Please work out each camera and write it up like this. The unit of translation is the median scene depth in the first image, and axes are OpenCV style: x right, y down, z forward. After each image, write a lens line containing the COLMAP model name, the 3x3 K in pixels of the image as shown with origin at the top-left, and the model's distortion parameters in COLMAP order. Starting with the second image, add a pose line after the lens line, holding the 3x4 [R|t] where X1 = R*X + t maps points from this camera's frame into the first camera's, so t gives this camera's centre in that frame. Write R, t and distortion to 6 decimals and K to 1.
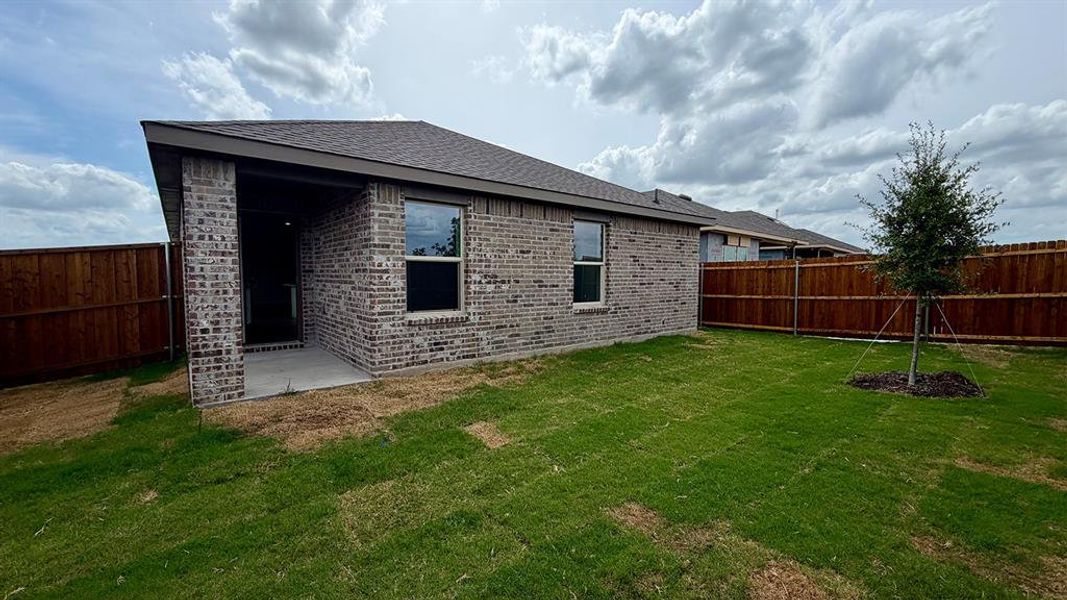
lens RADIAL K [[429.5, 0, 526.4], [0, 429.5, 301.3], [0, 0, 1]] dist [0.000076, 0.000181]
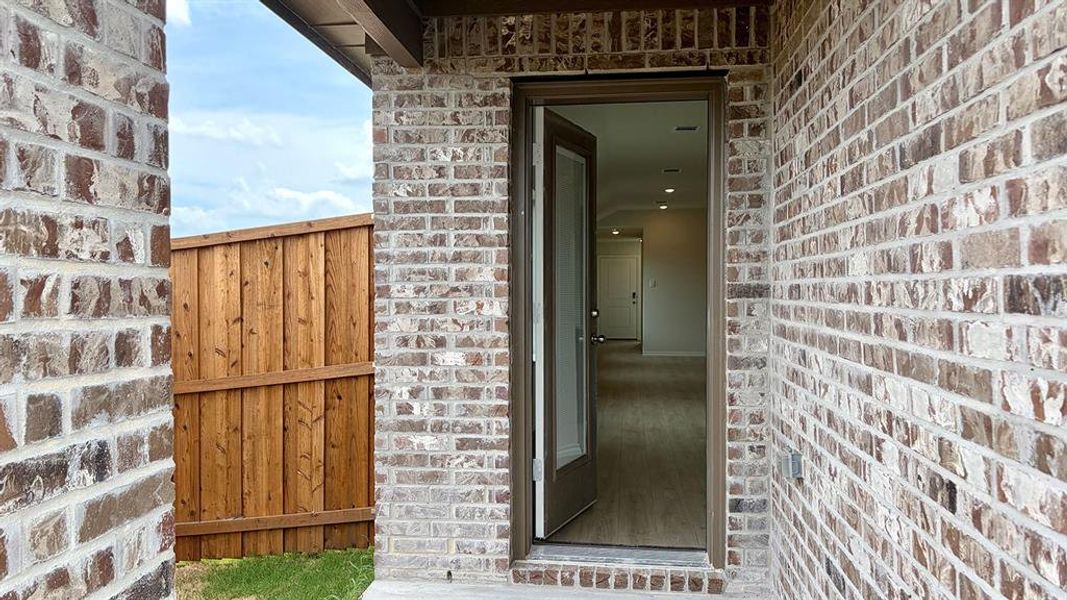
lens RADIAL K [[808.3, 0, 533.5], [0, 808.3, 300.0], [0, 0, 1]] dist [-0.000806, 0.001068]
pose [[0.694753, 0.004757, -0.719233, -0.292023], [-0.041600, 0.998570, -0.033579, -0.049889], [0.718044, 0.053249, 0.693958, 0.664828]]
